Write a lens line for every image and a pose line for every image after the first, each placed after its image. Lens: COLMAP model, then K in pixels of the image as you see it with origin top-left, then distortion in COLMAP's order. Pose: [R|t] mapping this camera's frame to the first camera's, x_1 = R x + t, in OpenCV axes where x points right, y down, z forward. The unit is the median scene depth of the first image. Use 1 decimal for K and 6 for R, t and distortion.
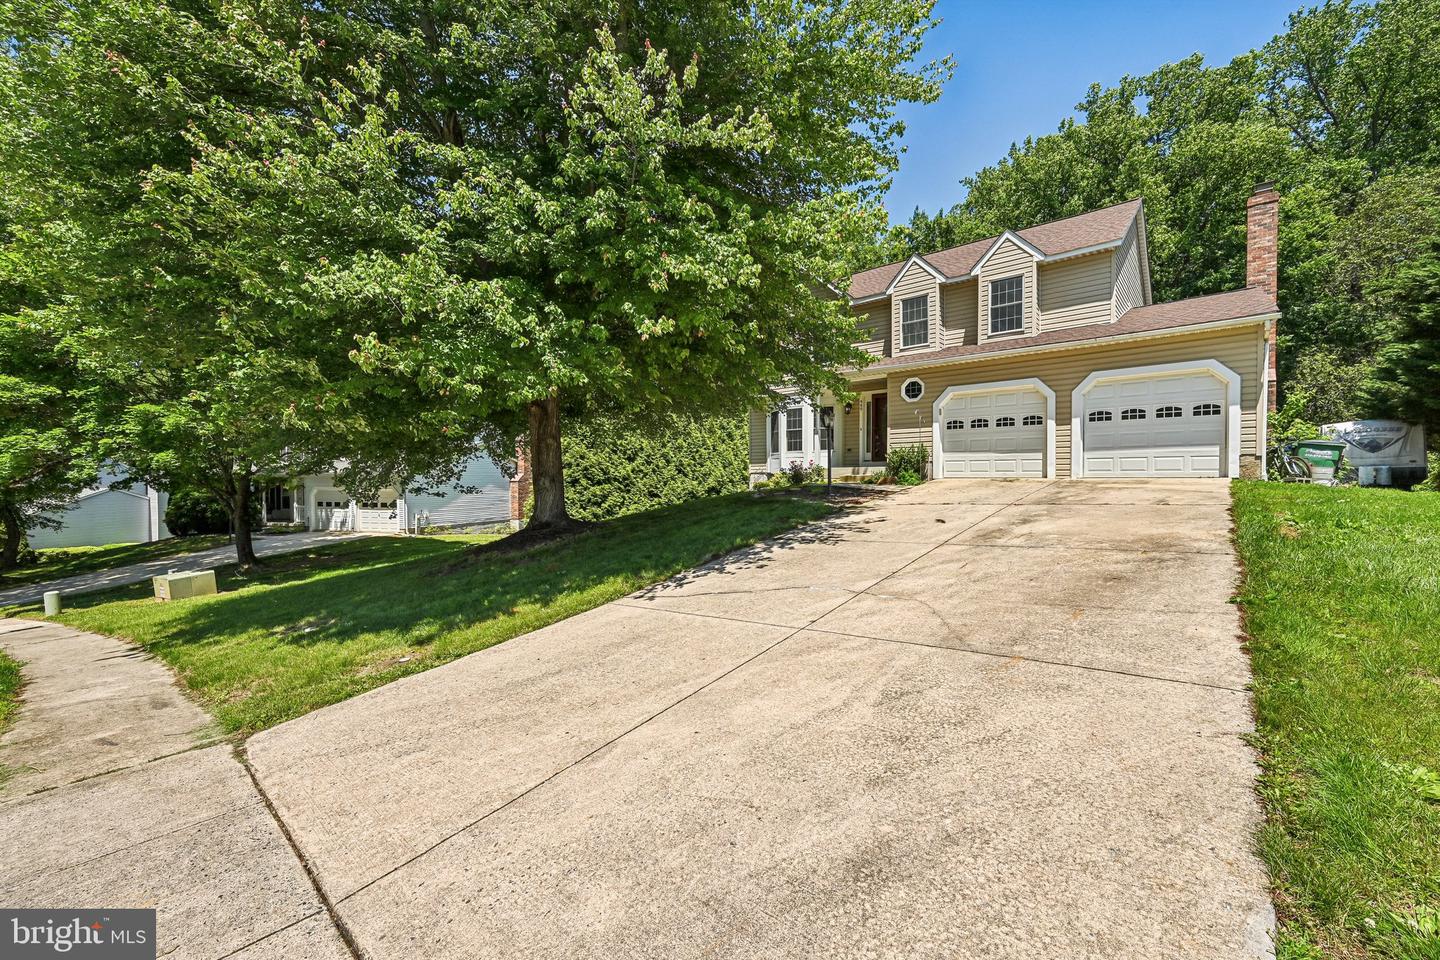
lens RADIAL K [[569.5, 0, 717.1], [0, 569.5, 494.8], [0, 0, 1]] dist [0.001963, 0.000109]
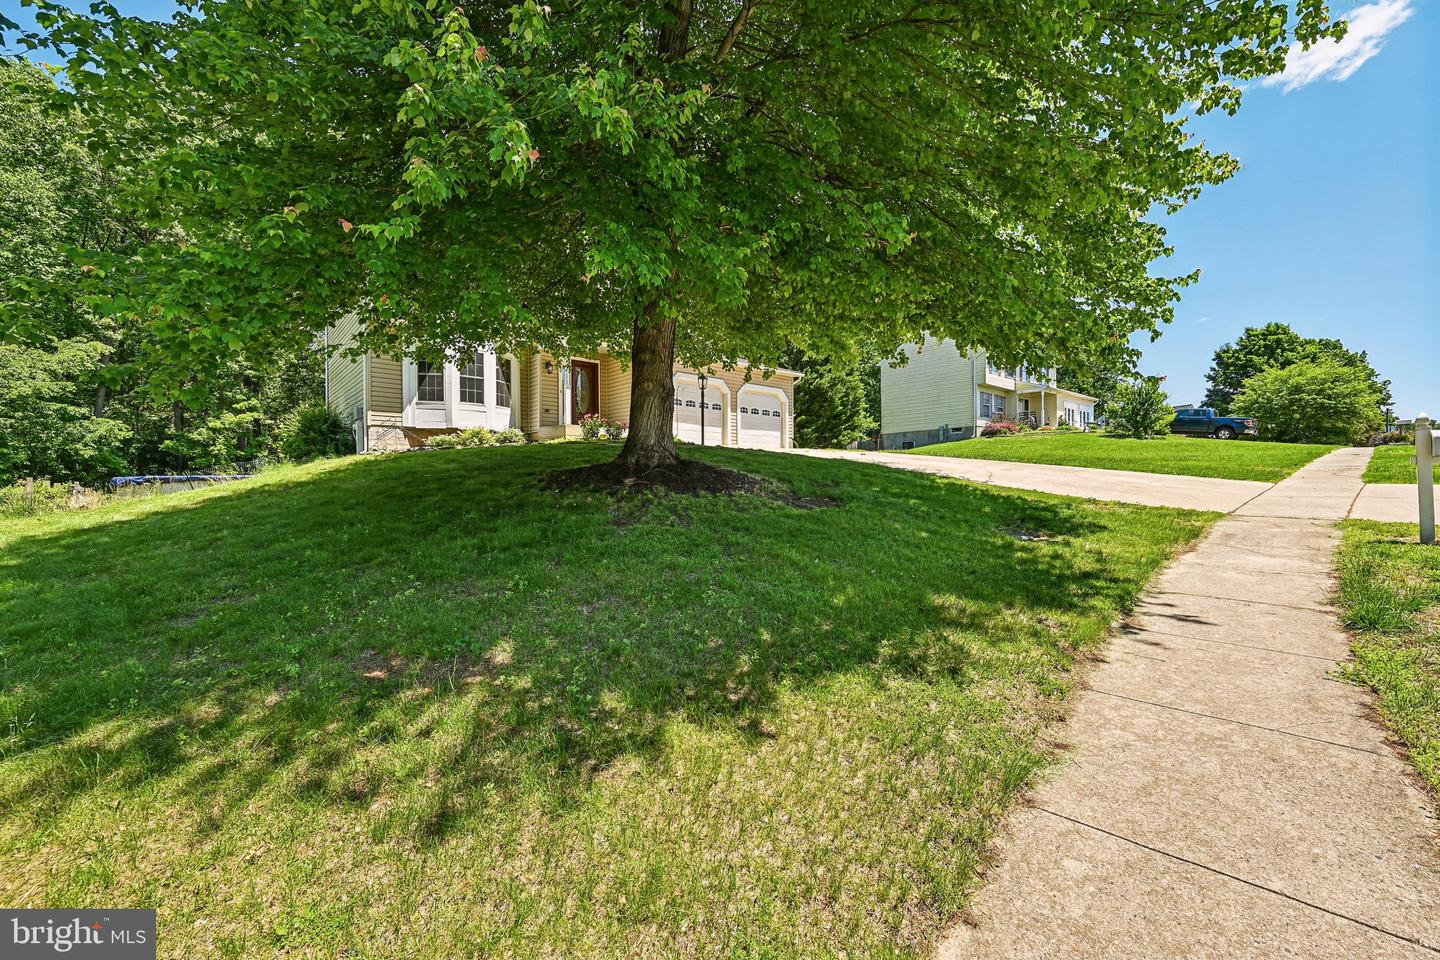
lens RADIAL K [[569.5, 0, 717.1], [0, 569.5, 494.8], [0, 0, 1]] dist [0.001963, 0.000109]
pose [[0.138501, -0.015889, 0.990235, -0.587369], [0.028758, 0.999514, 0.012016, 0.052727], [-0.989945, 0.026813, 0.138891, 0.488309]]
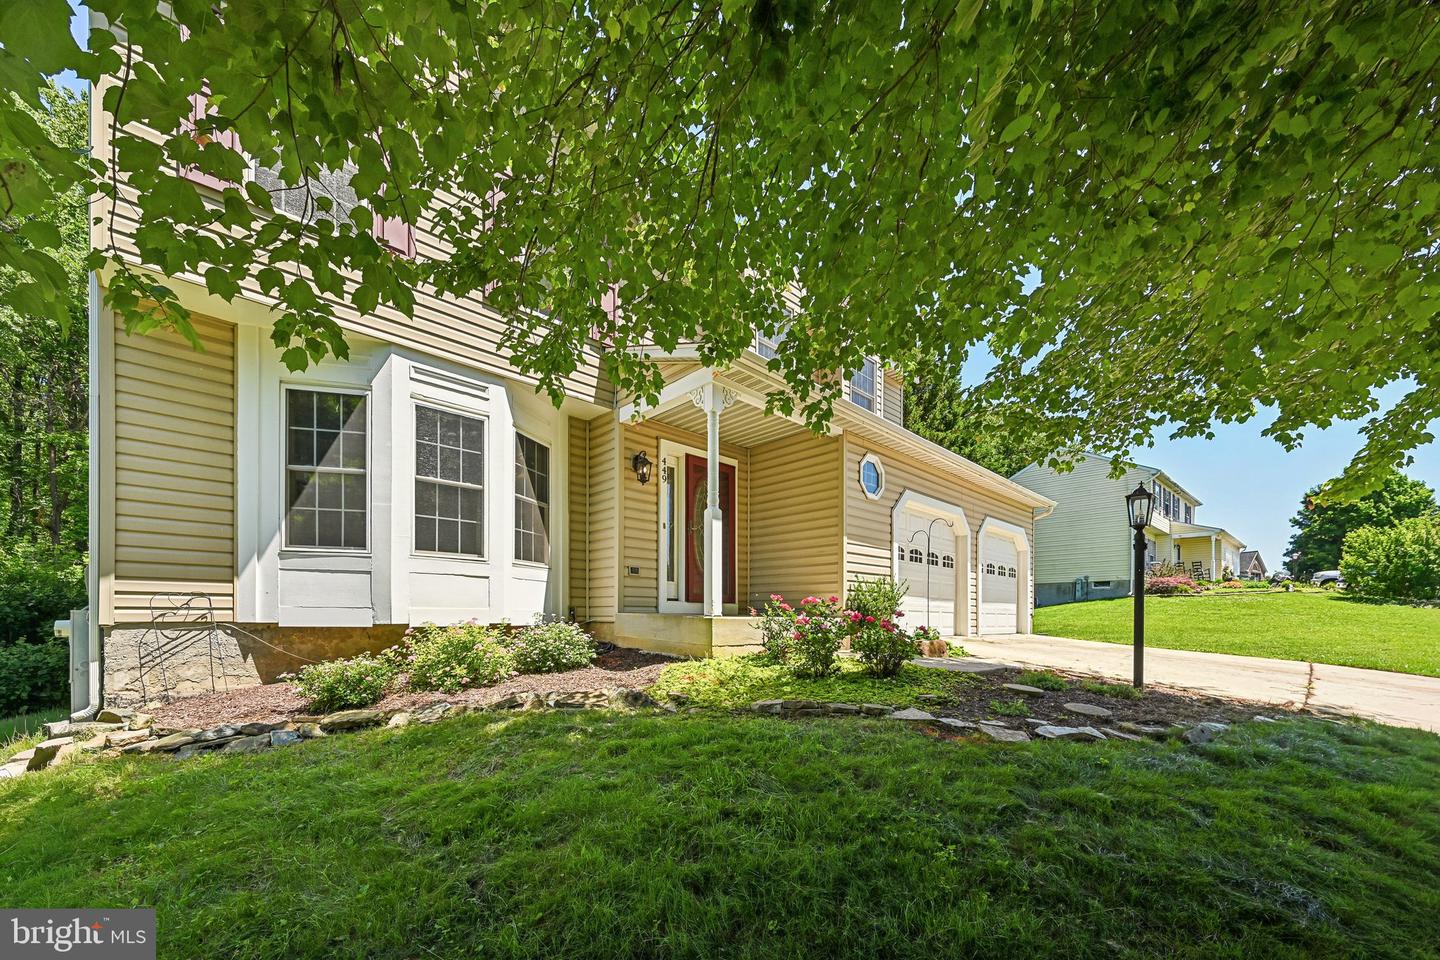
lens RADIAL K [[545.3, 0, 724.6], [0, 545.3, 620.0], [0, 0, 1]] dist [-0.001200, -0.000087]
pose [[0.091480, 0.000131, 0.995807, -0.127633], [0.022747, 0.999739, -0.002221, -0.034345], [-0.995547, 0.022855, 0.091454, 0.758883]]
